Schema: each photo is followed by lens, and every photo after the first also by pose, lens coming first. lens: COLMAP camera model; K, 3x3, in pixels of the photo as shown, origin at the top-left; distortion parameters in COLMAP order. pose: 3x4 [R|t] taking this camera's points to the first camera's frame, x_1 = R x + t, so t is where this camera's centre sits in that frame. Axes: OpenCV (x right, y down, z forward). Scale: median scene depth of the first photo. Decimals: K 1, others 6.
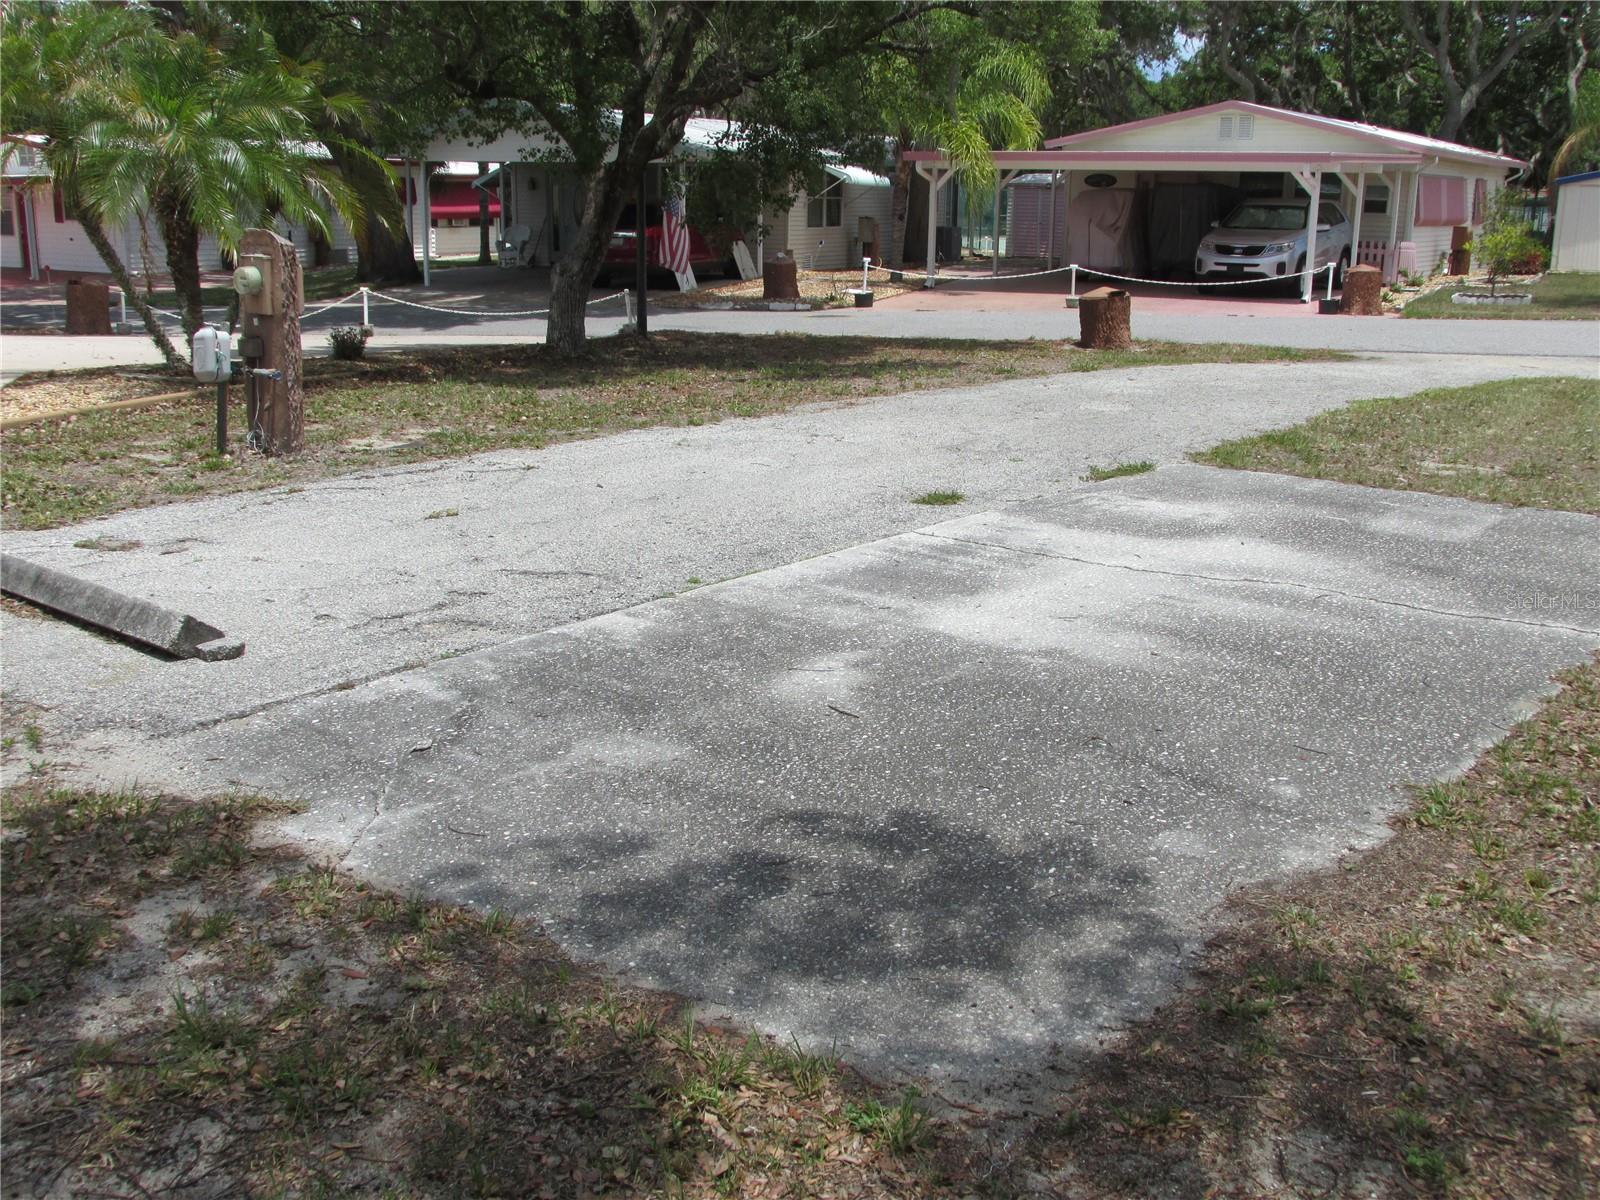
lens RADIAL K [[1625.9, 0, 803.6], [0, 1625.9, 597.7], [0, 0, 1]] dist [-0.048636, 0.000000]
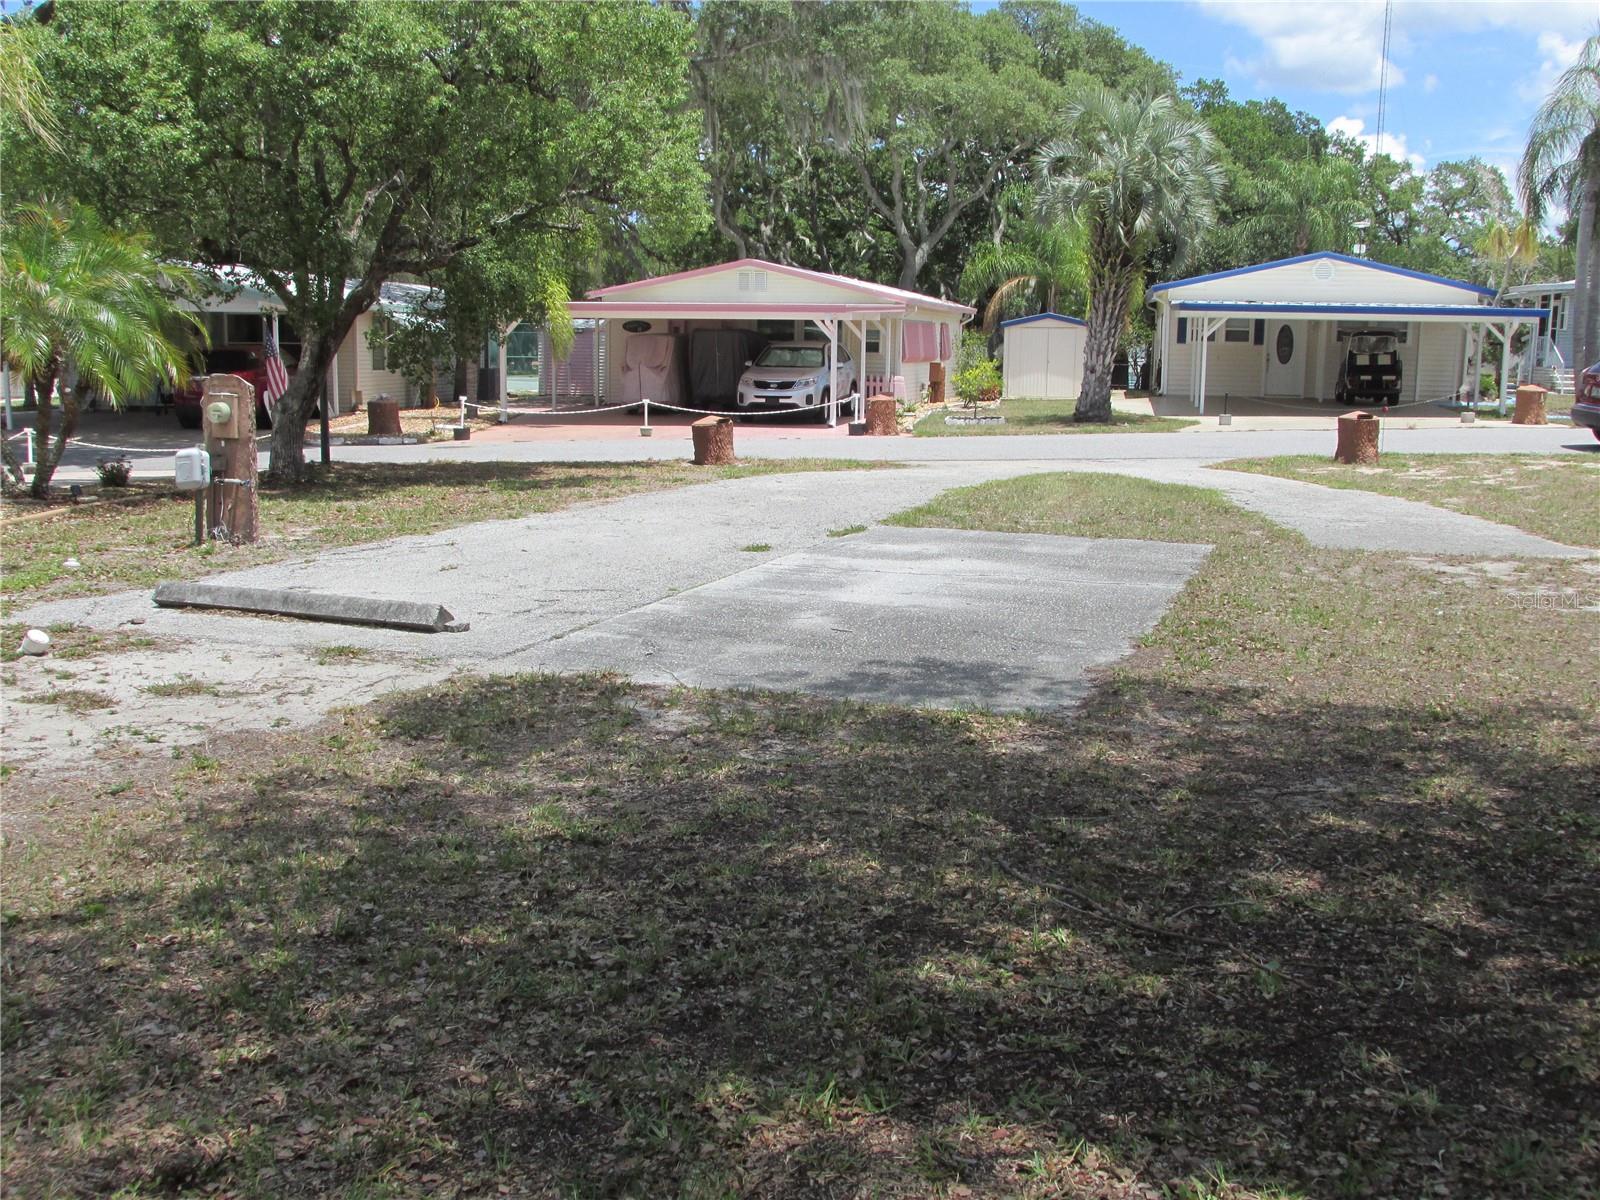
lens RADIAL K [[1625.9, 0, 801.8], [0, 1625.9, 595.1], [0, 0, 1]] dist [-0.048636, 0.000000]
pose [[0.946762, -0.050984, 0.317871, -0.100605], [0.077813, 0.994345, -0.072277, 0.026820], [-0.312388, 0.093163, 0.945375, -0.122726]]
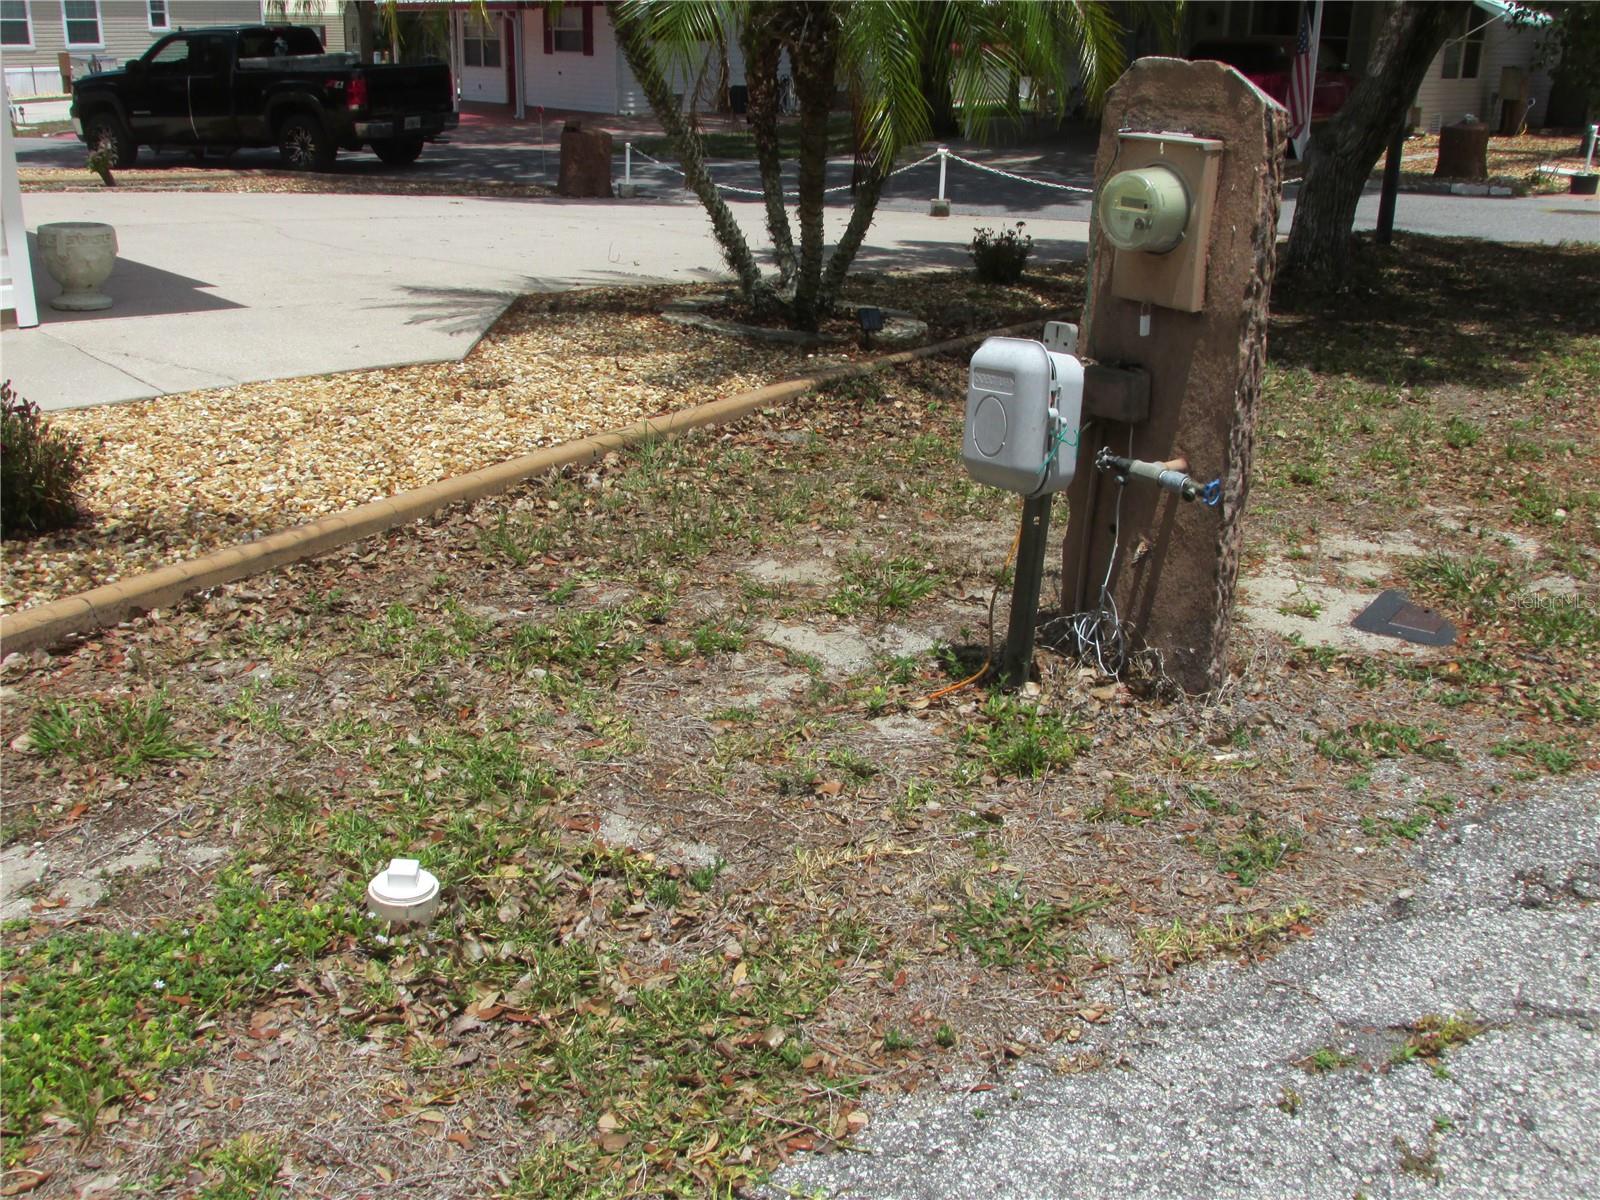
lens RADIAL K [[1625.9, 0, 802.4], [0, 1625.9, 599.8], [0, 0, 1]] dist [-0.048636, 0.000000]
pose [[0.963511, 0.094769, -0.250333, -0.100496], [-0.071486, 0.992362, 0.100534, -0.044889], [0.257948, -0.078970, 0.962926, 0.200357]]
